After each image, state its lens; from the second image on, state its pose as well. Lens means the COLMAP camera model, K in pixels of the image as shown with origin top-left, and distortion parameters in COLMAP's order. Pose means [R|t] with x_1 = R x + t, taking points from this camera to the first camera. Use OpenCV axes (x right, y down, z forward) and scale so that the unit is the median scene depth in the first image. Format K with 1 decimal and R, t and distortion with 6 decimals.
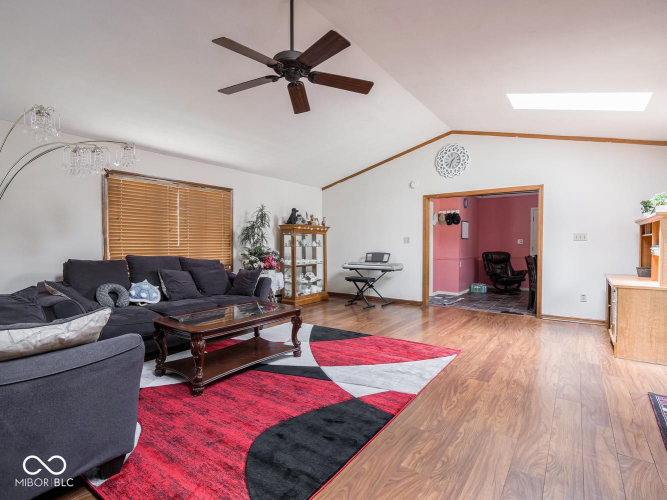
lens RADIAL K [[330.0, 0, 329.3], [0, 330.0, 250.0], [0, 0, 1]] dist [-0.007452, -0.001240]
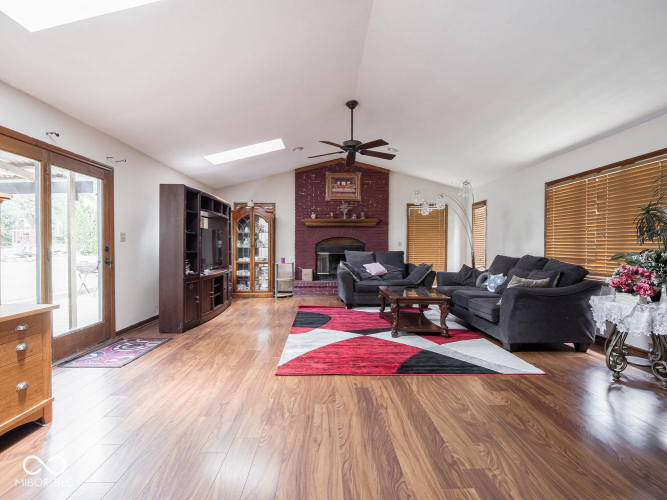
lens RADIAL K [[330.0, 0, 329.3], [0, 330.0, 250.0], [0, 0, 1]] dist [-0.007452, -0.001240]
pose [[-0.789143, 0.002596, -0.614203, 0.943639], [-0.014054, 0.999653, 0.022283, -0.026276], [0.614048, 0.026217, -0.788833, 2.040891]]
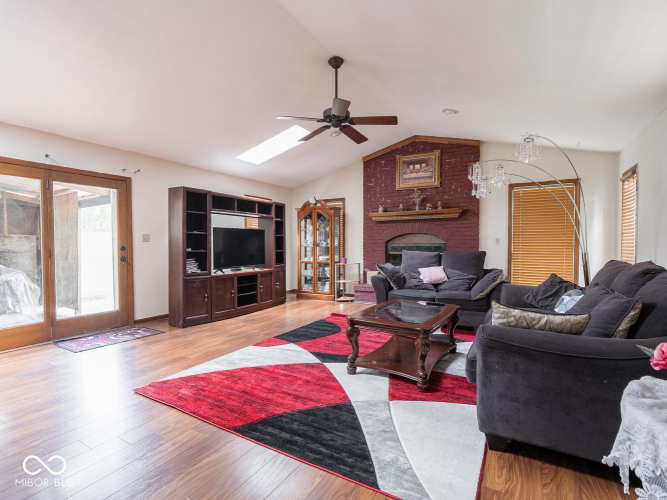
lens RADIAL K [[330.0, 0, 329.3], [0, 330.0, 250.0], [0, 0, 1]] dist [-0.007452, -0.001240]
pose [[-0.994145, 0.000697, -0.108048, 0.063858], [-0.002894, 0.999449, 0.033073, -0.033520], [0.108011, 0.033192, -0.993595, 2.083980]]
